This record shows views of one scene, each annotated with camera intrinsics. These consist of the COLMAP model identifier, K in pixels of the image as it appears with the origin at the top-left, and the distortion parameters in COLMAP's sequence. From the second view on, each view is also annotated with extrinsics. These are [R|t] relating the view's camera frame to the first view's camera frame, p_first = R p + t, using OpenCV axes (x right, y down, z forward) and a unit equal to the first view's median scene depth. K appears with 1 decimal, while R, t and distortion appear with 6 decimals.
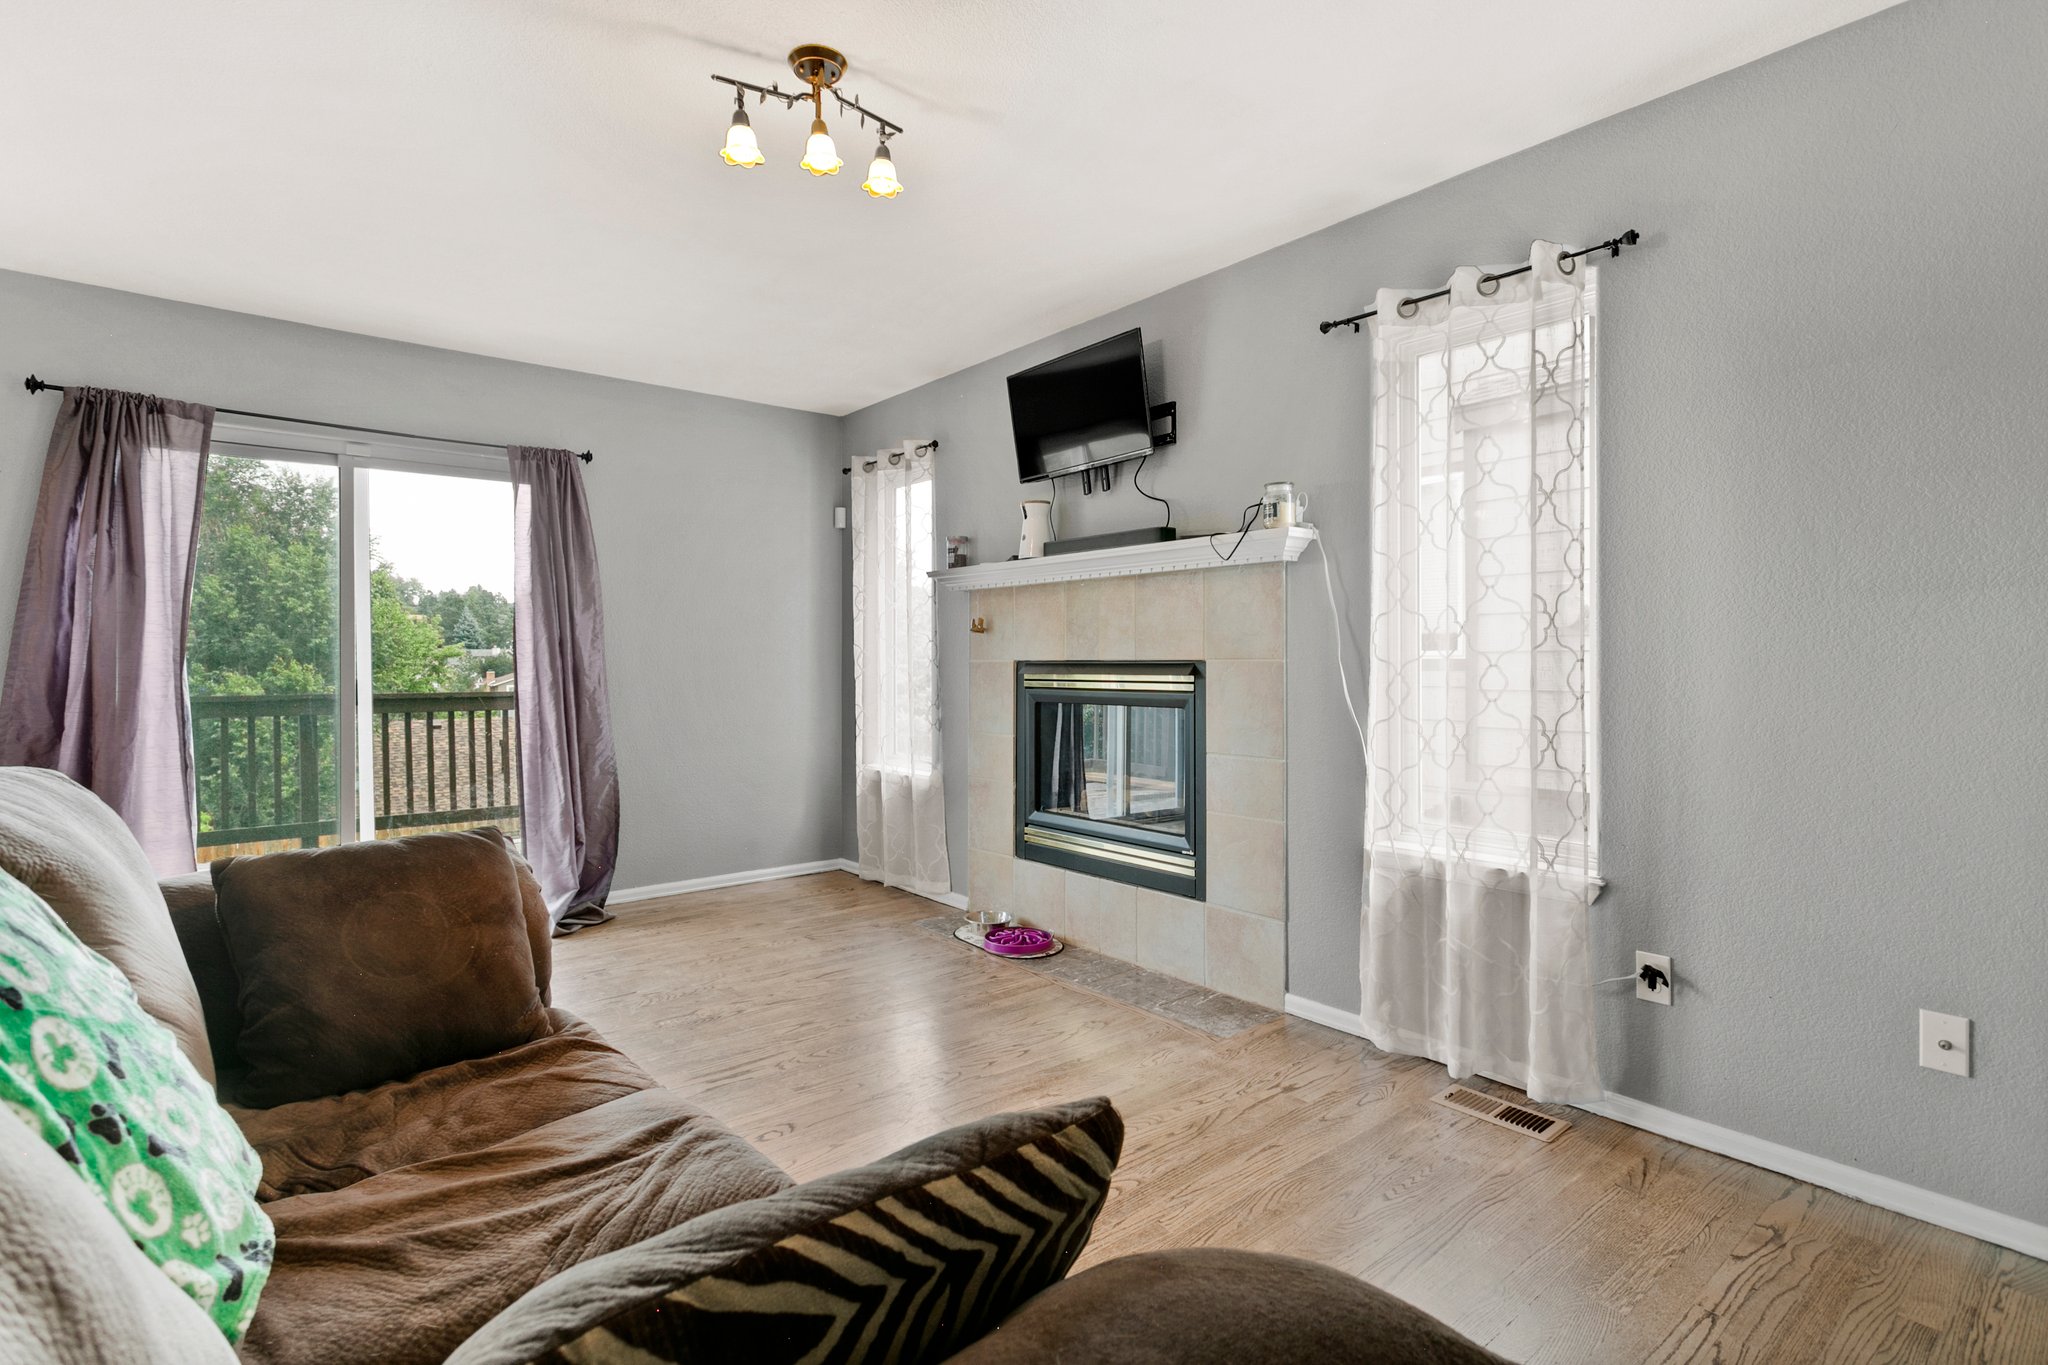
lens RADIAL K [[985.9, 0, 1014.2], [0, 985.9, 663.6], [0, 0, 1]] dist [0.000277, 0.000860]
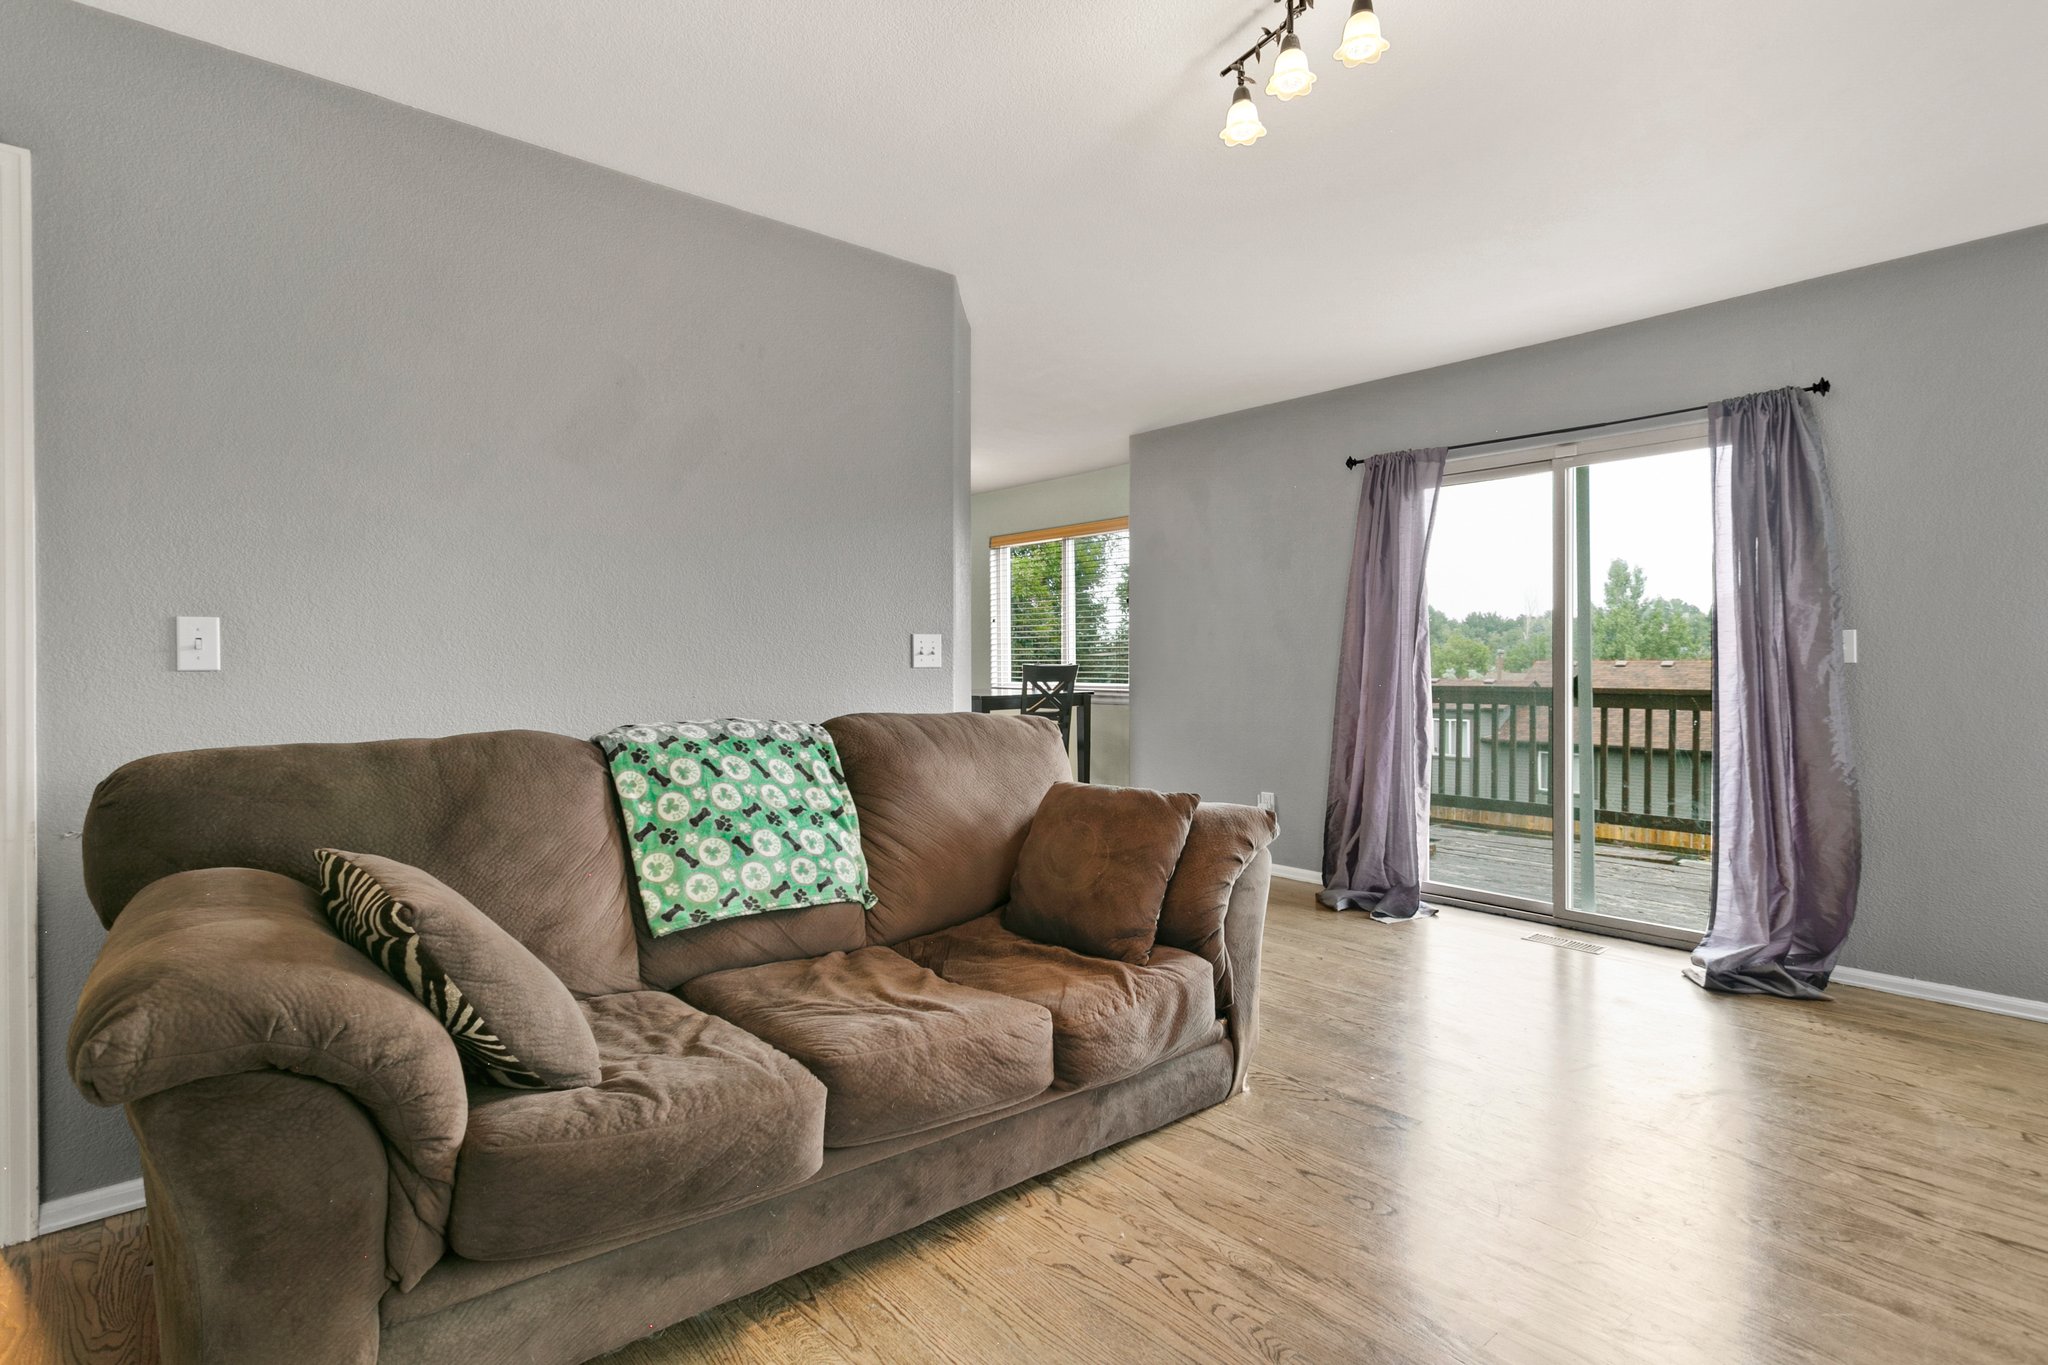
lens RADIAL K [[995.1, 0, 1001.1], [0, 995.1, 661.9], [0, 0, 1]] dist [-0.000105, -0.000159]
pose [[0.004810, 0.005843, -0.999971, 0.393074], [0.000504, 0.999983, 0.005846, -0.002763], [0.999988, -0.000532, 0.004807, 0.427141]]
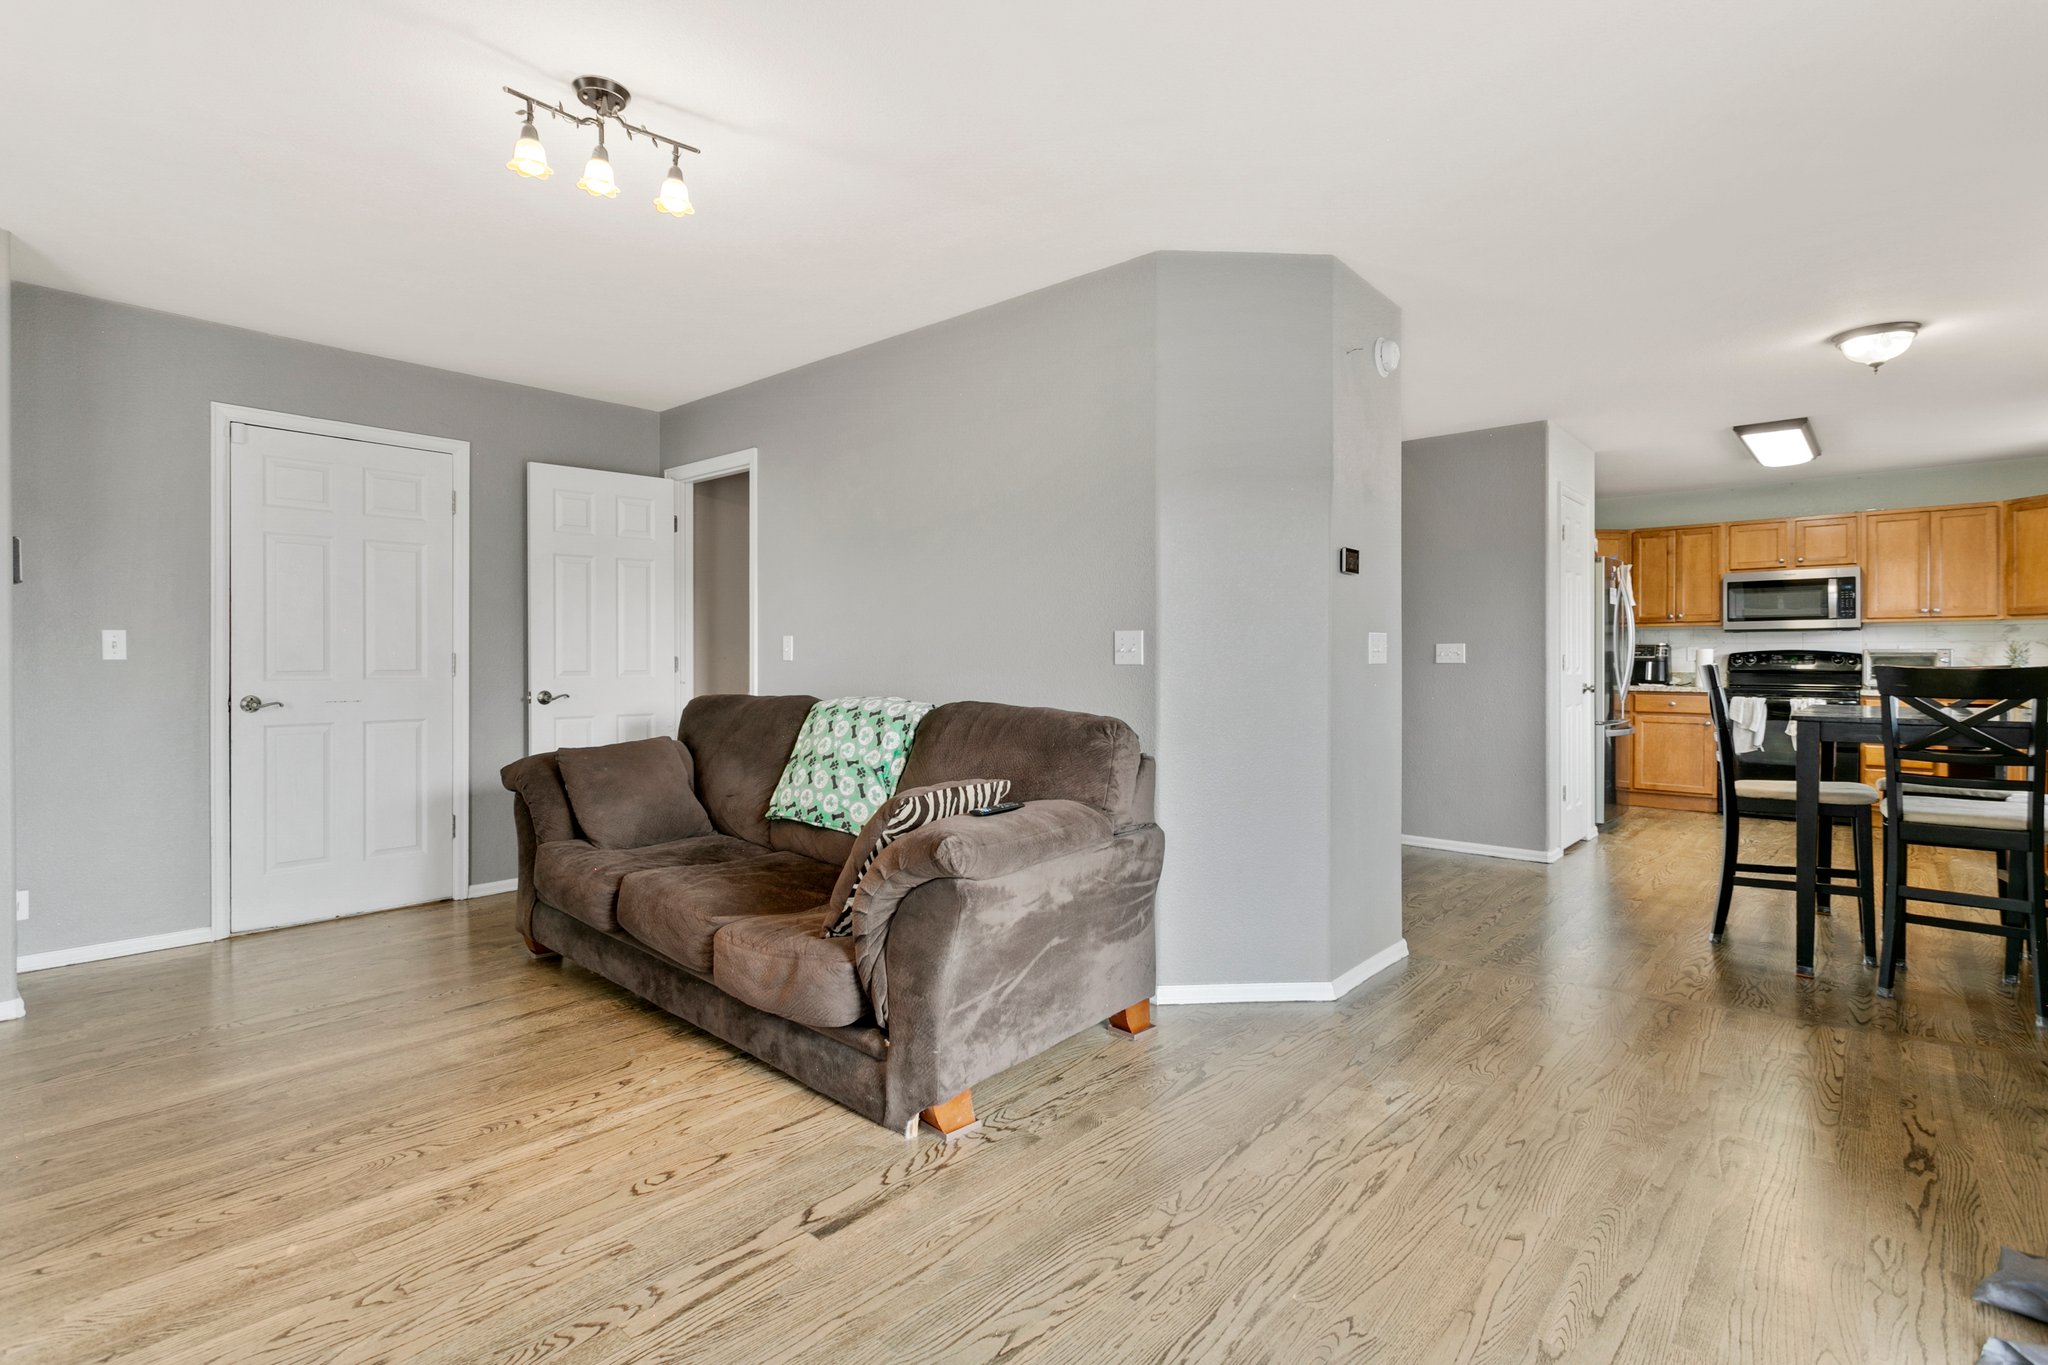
lens RADIAL K [[985.9, 0, 1014.2], [0, 985.9, 663.6], [0, 0, 1]] dist [0.000277, 0.000860]
pose [[-0.989611, 0.003001, -0.143742, -0.276071], [0.002168, 0.999980, 0.005951, 0.001712], [0.143757, 0.005578, -0.989597, 1.215146]]
